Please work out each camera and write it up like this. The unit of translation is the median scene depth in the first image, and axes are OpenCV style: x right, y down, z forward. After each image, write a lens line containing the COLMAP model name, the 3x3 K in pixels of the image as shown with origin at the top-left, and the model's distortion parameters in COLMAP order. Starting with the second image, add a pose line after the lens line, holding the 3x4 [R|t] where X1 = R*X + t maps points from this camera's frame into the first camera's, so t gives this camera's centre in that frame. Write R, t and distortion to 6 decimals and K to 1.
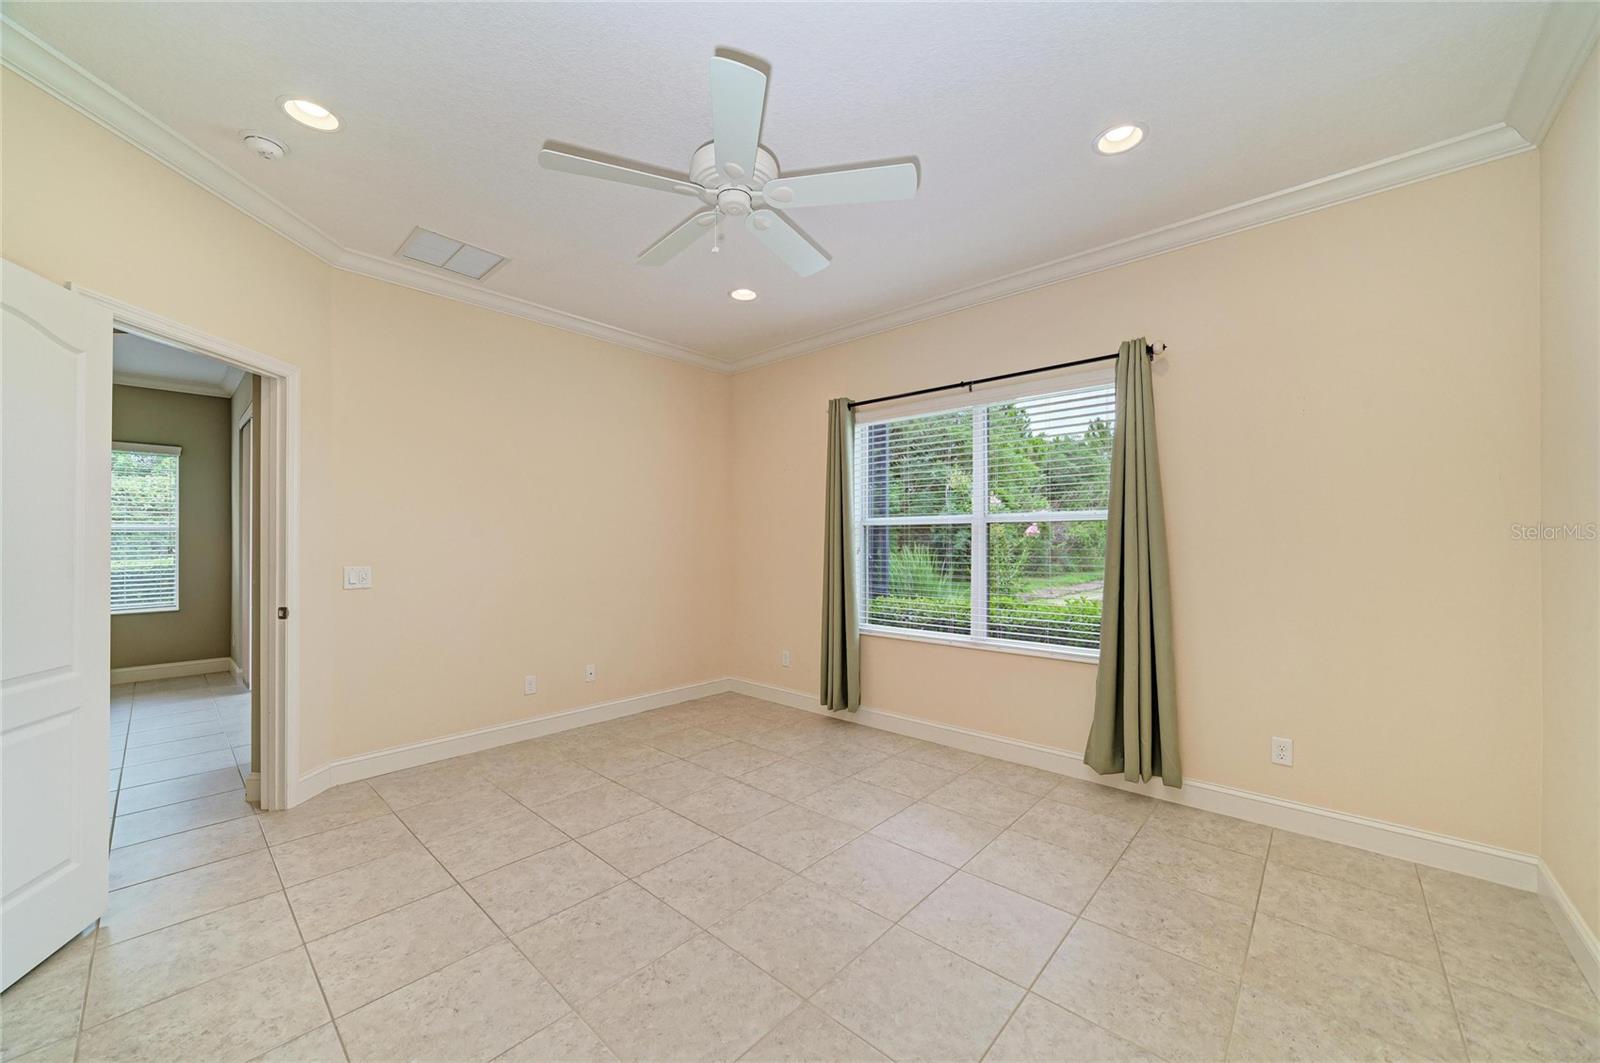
lens RADIAL K [[596.8, 0, 802.3], [0, 596.8, 539.2], [0, 0, 1]] dist [-0.001798, 0.000048]
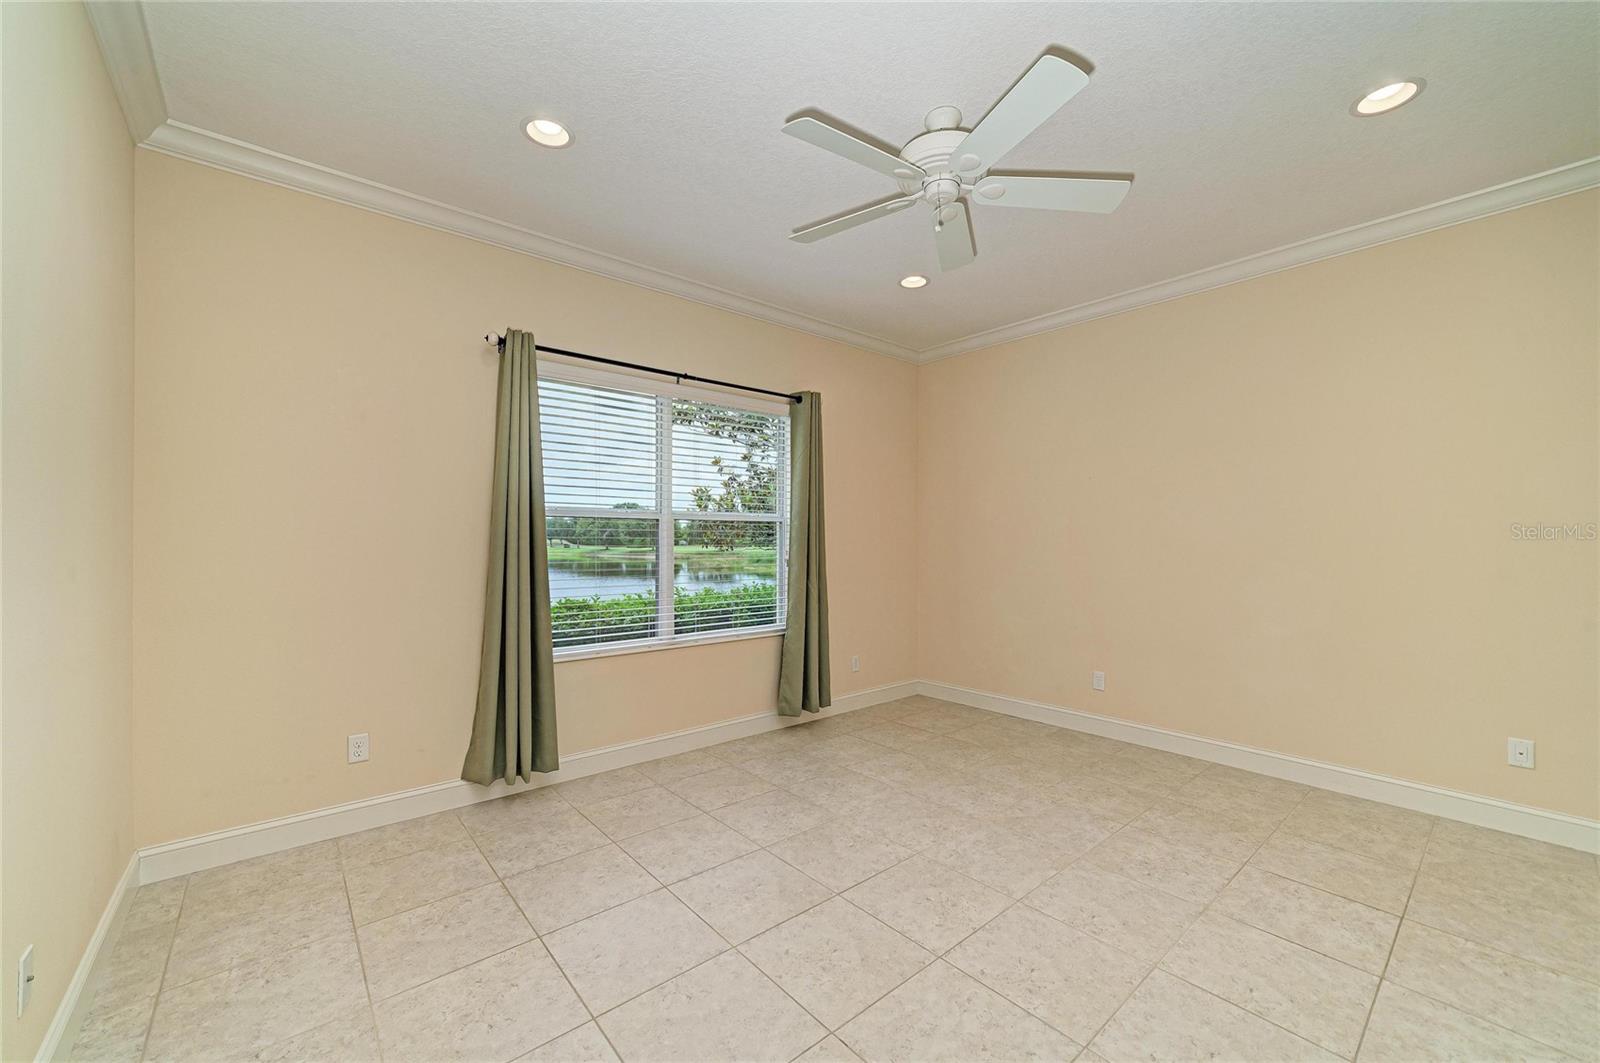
lens RADIAL K [[632.5, 0, 803.3], [0, 632.5, 539.7], [0, 0, 1]] dist [-0.010839, 0.004343]
pose [[0.106110, 0.009984, 0.994304, -0.755853], [-0.009892, 0.999911, -0.008985, 0.014801], [-0.994305, -0.008882, 0.106199, 0.720912]]
